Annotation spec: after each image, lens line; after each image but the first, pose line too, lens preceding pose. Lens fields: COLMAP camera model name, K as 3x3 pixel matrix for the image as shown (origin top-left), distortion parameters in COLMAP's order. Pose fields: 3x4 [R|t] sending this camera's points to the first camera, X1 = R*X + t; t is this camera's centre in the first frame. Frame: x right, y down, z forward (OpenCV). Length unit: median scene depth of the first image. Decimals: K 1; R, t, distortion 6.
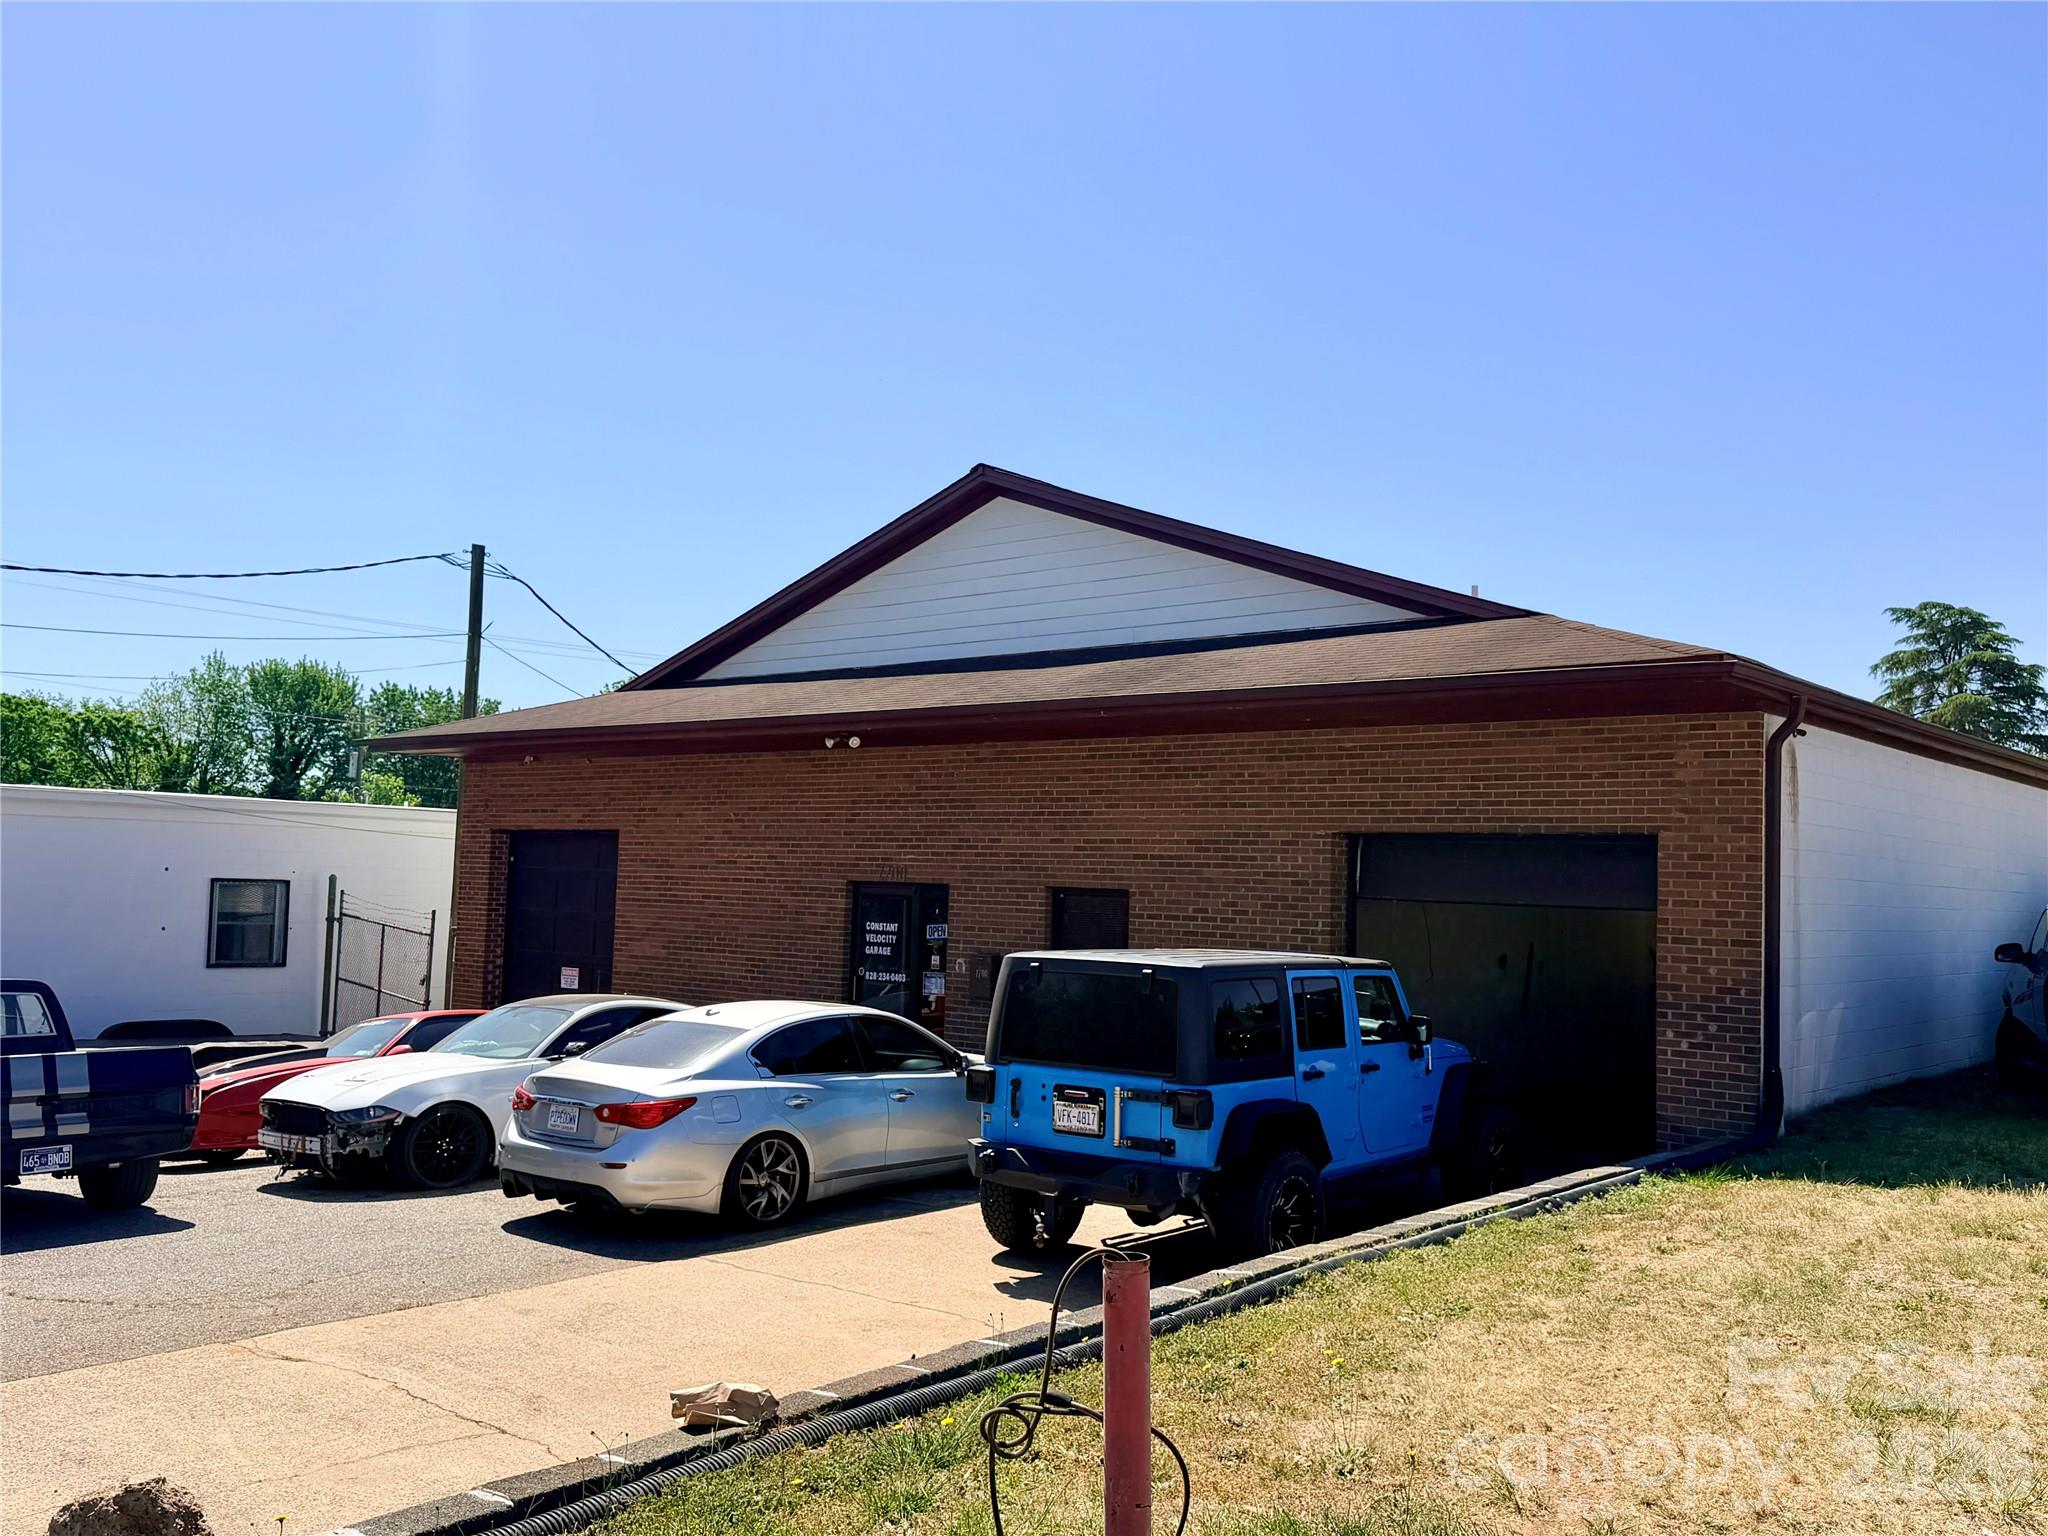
lens RADIAL K [[1687.1, 0, 1037.8], [0, 1687.1, 777.5], [0, 0, 1]] dist [0.178357, -0.342738]
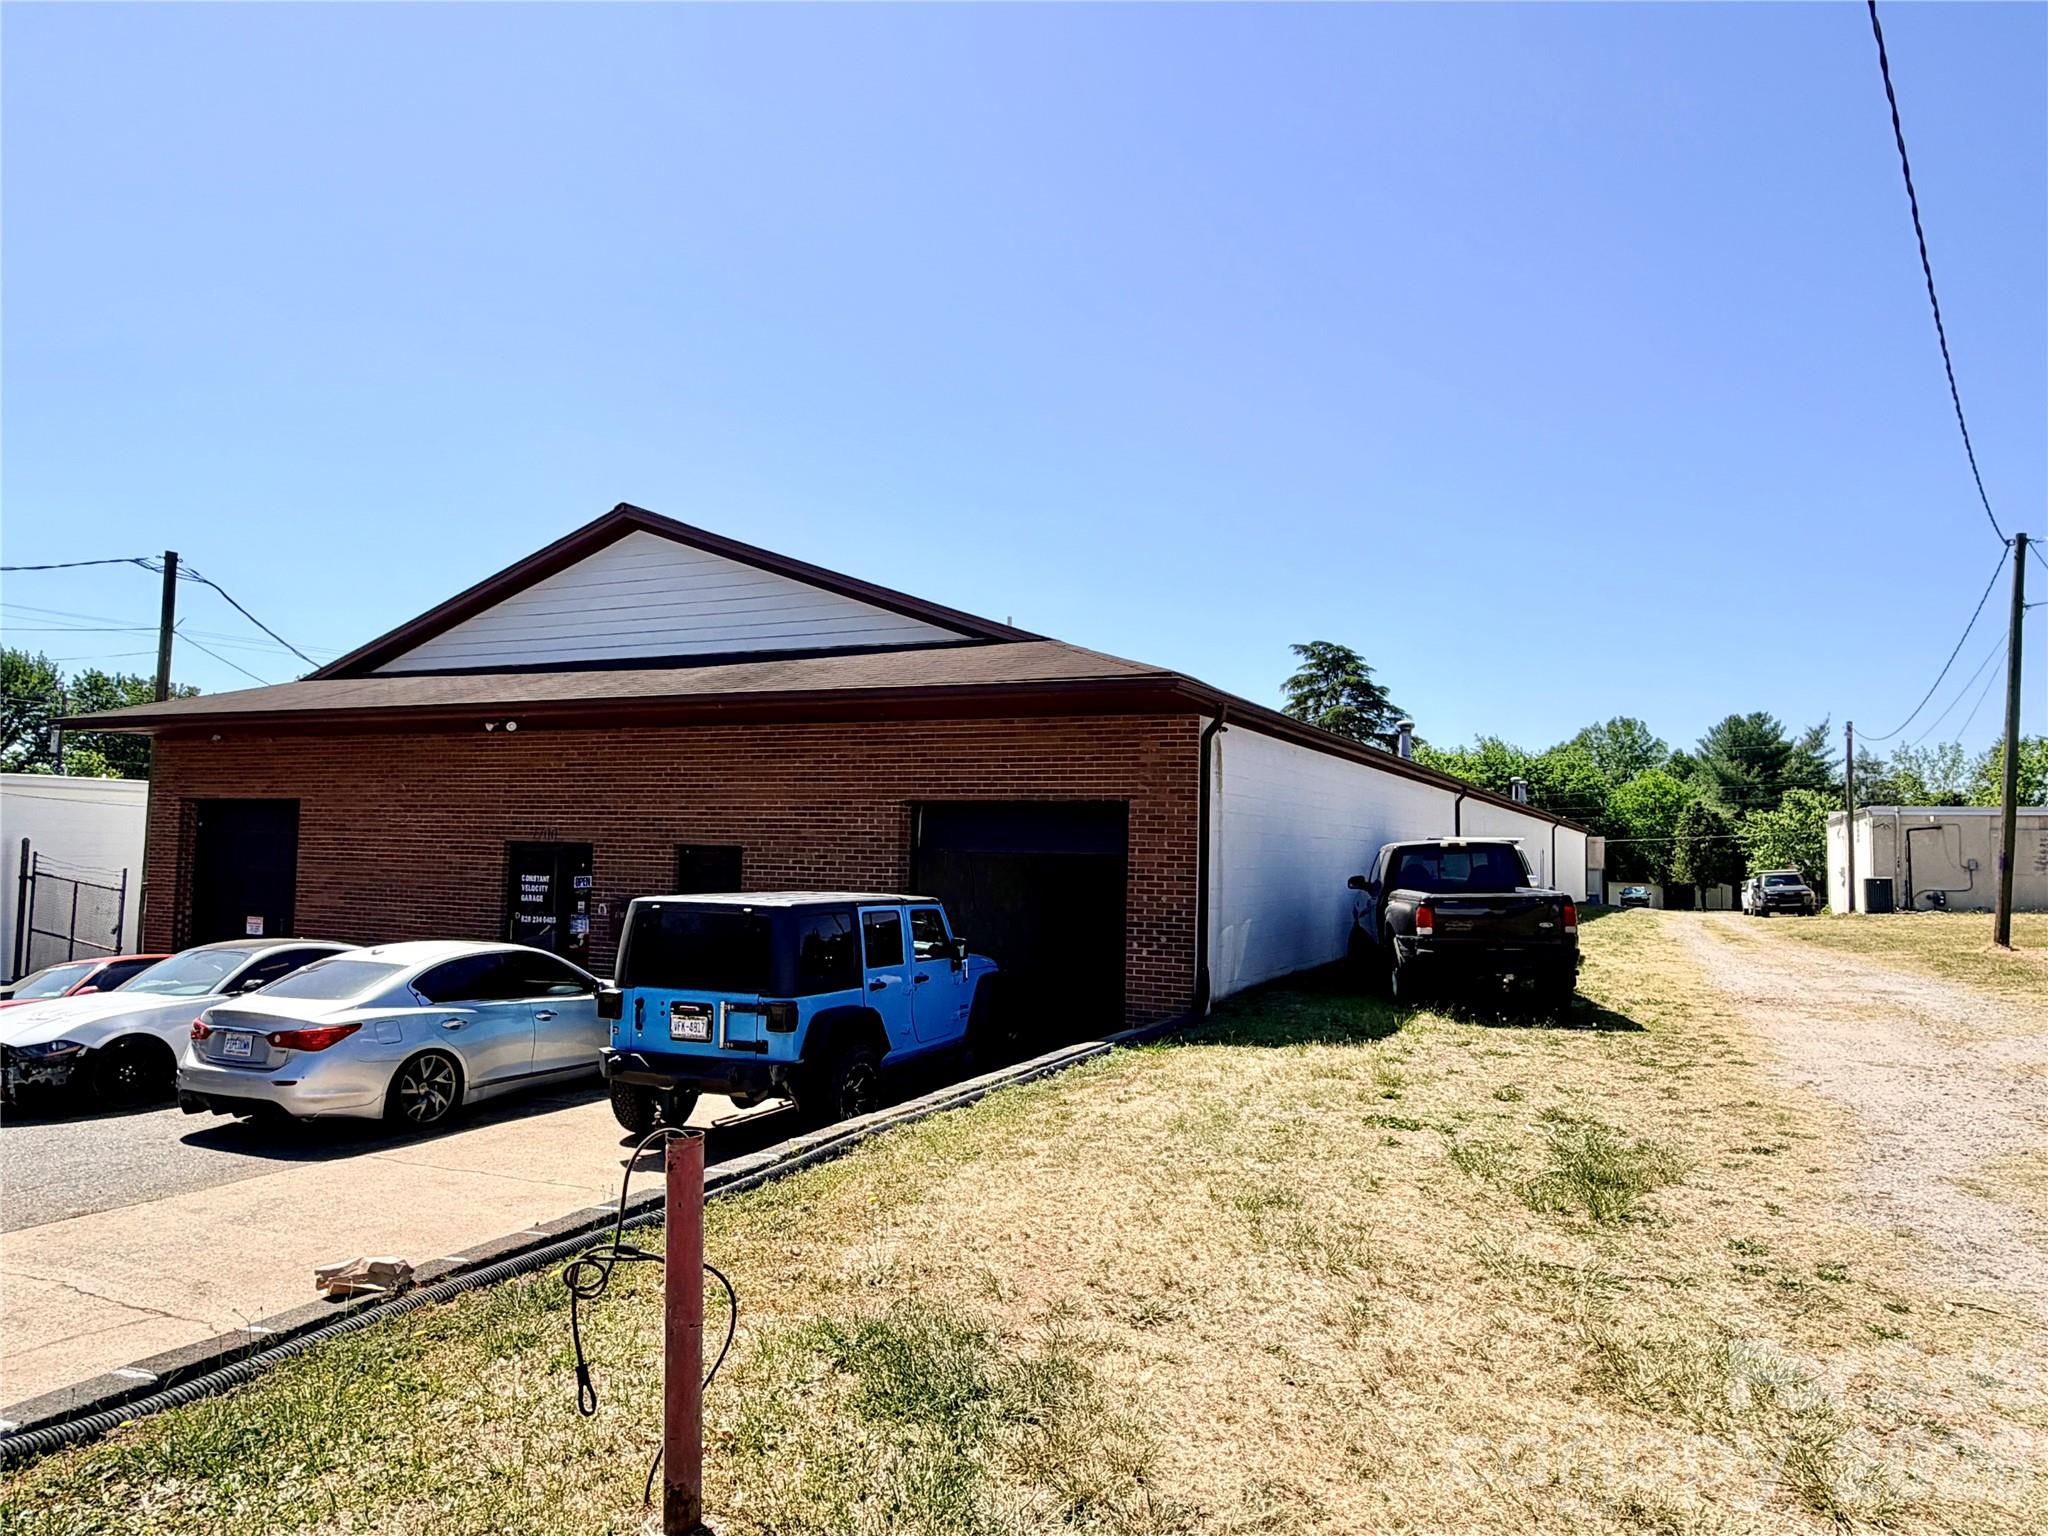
lens RADIAL K [[1309.5, 0, 1024.0], [0, 1309.5, 768.0], [0, 0, 1]] dist [0.002875, 0.005395]
pose [[0.967625, 0.005843, 0.252323, 0.013679], [-0.007548, 0.999955, 0.005790, 0.000815], [-0.252278, -0.007507, 0.967626, 0.000789]]
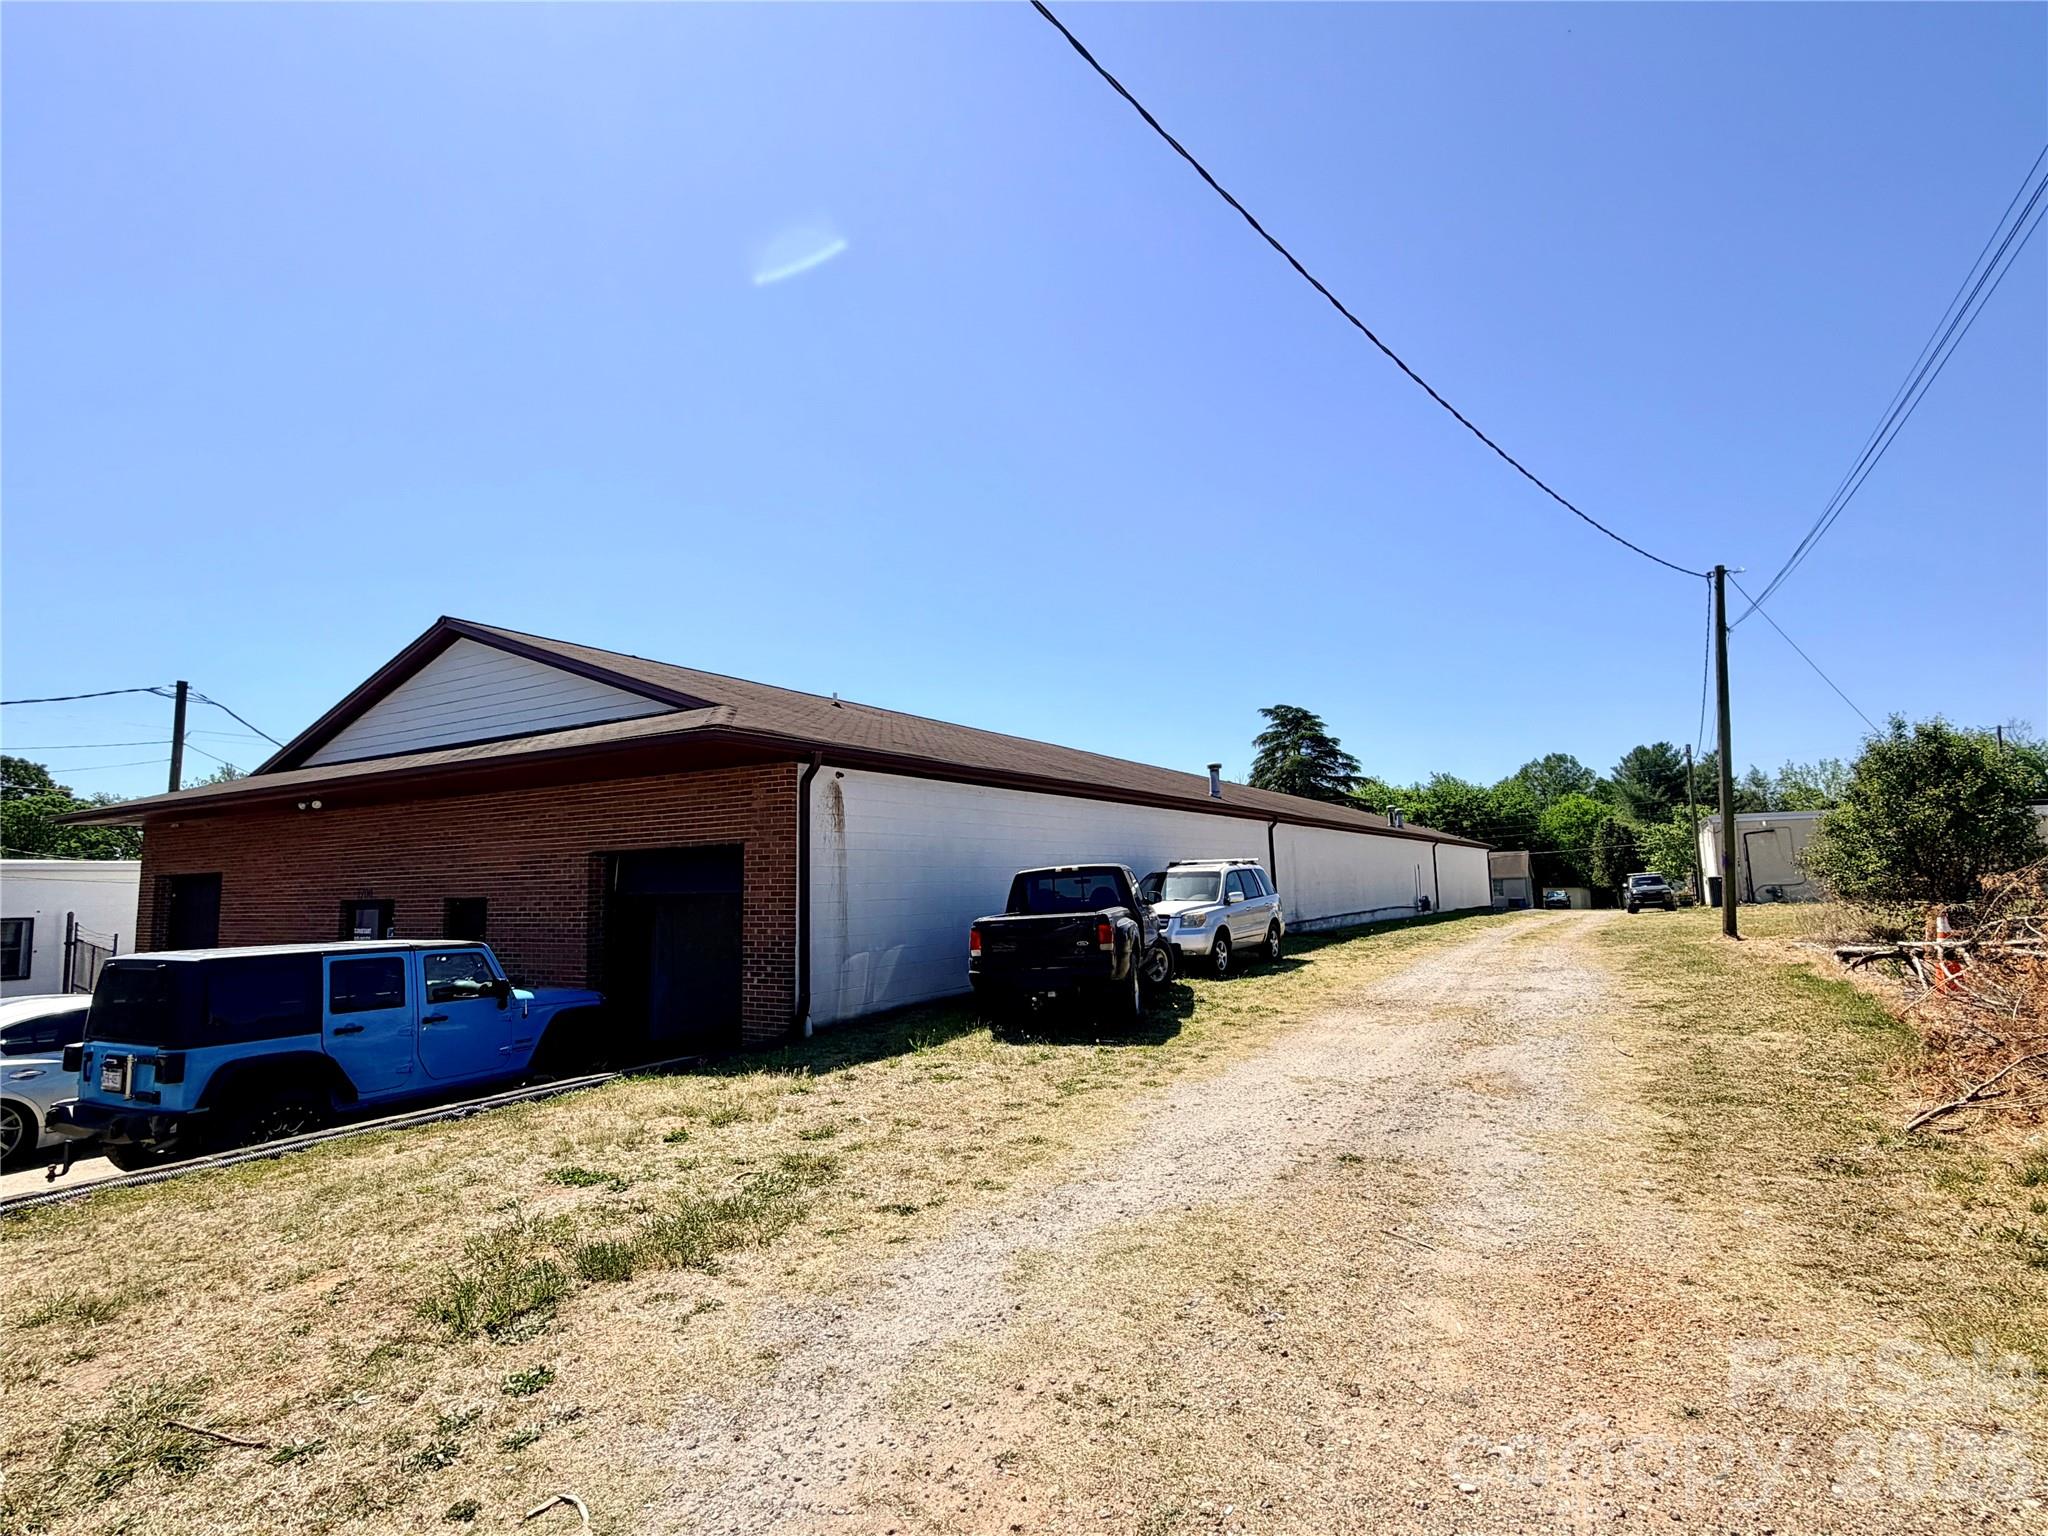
lens RADIAL K [[1002.0, 0, 1024.0], [0, 1002.0, 768.0], [0, 0, 1]] dist [0.002596, 0.000535]
pose [[0.985376, -0.033306, 0.167105, 0.490970], [0.041767, 0.998004, -0.047376, 0.019521], [-0.165194, 0.053663, 0.984800, 0.076779]]
